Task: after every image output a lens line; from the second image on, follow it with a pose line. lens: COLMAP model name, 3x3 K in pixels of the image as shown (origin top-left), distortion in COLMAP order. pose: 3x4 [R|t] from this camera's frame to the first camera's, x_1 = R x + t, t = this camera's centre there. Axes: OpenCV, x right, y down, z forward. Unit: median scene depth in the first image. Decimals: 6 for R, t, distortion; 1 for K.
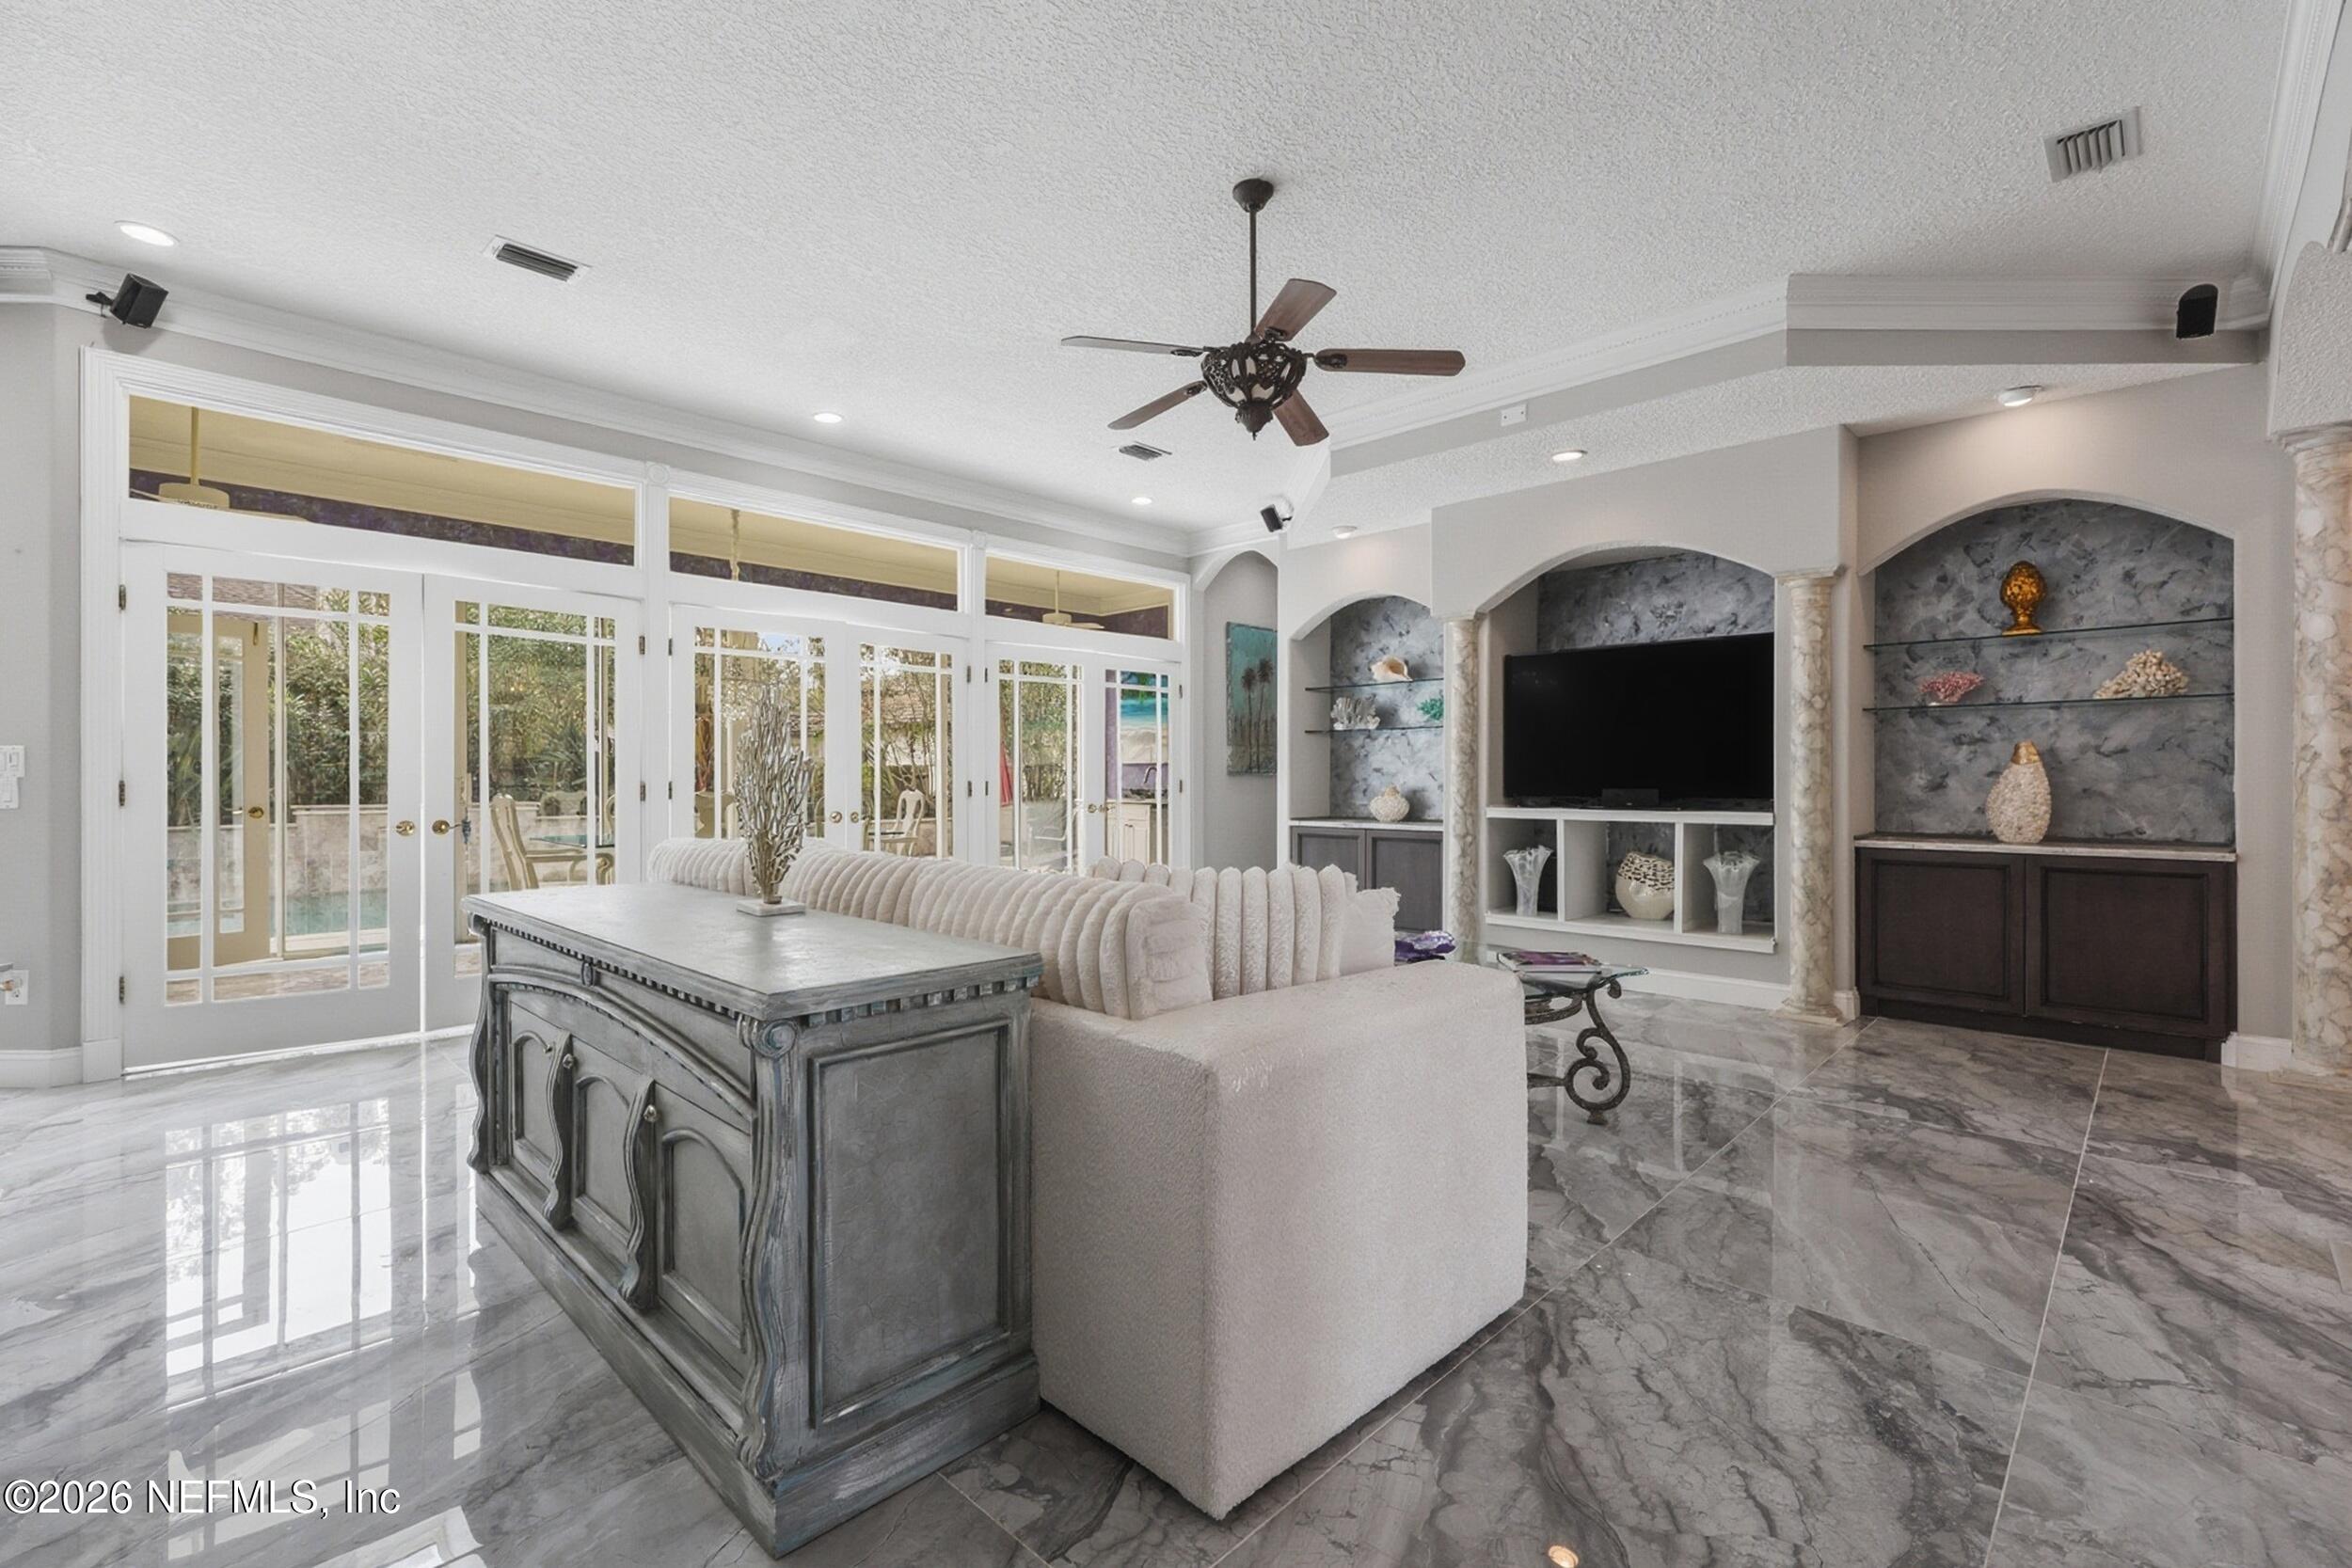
lens RADIAL K [[1022.2, 0, 1181.6], [0, 1022.2, 779.6], [0, 0, 1]] dist [-0.001030, -0.000197]
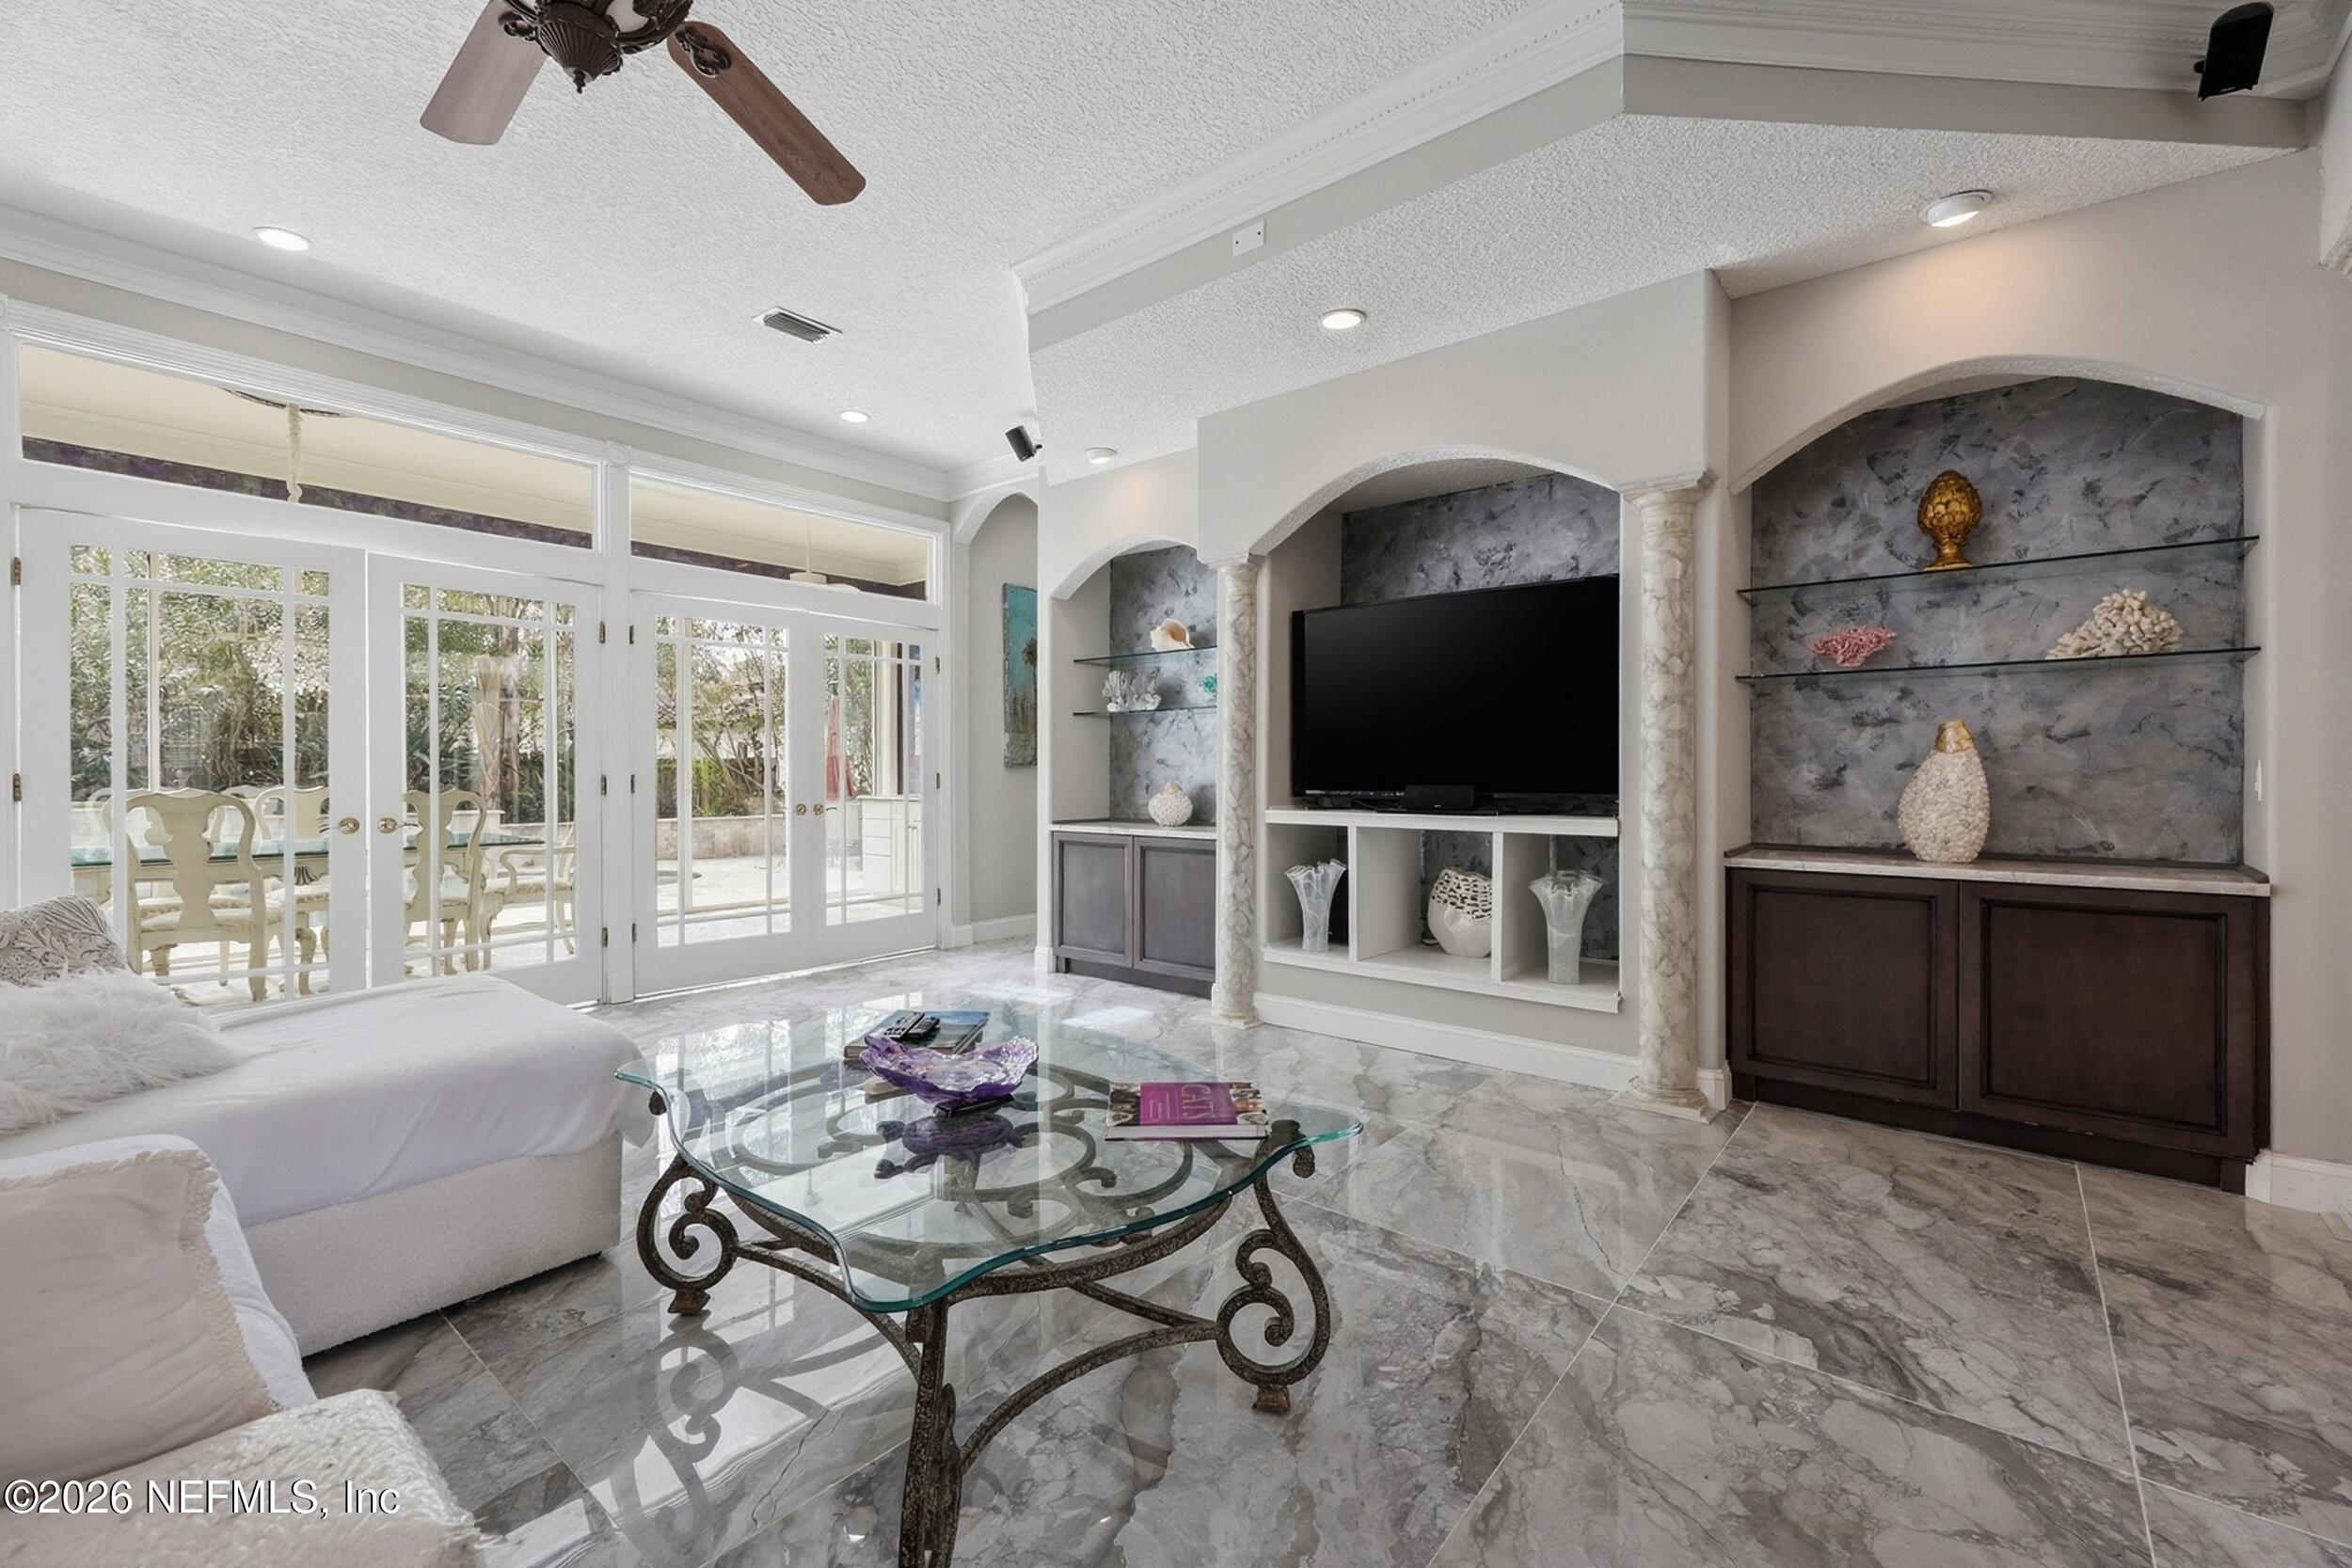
lens RADIAL K [[977.5, 0, 1179.4], [0, 977.5, 774.5], [0, 0, 1]] dist [-0.000701, 0.000146]
pose [[0.997217, 0.000675, 0.074557, 0.230019], [-0.000770, 0.999999, 0.001249, 0.000078], [-0.074556, -0.001303, 0.997216, 0.351439]]
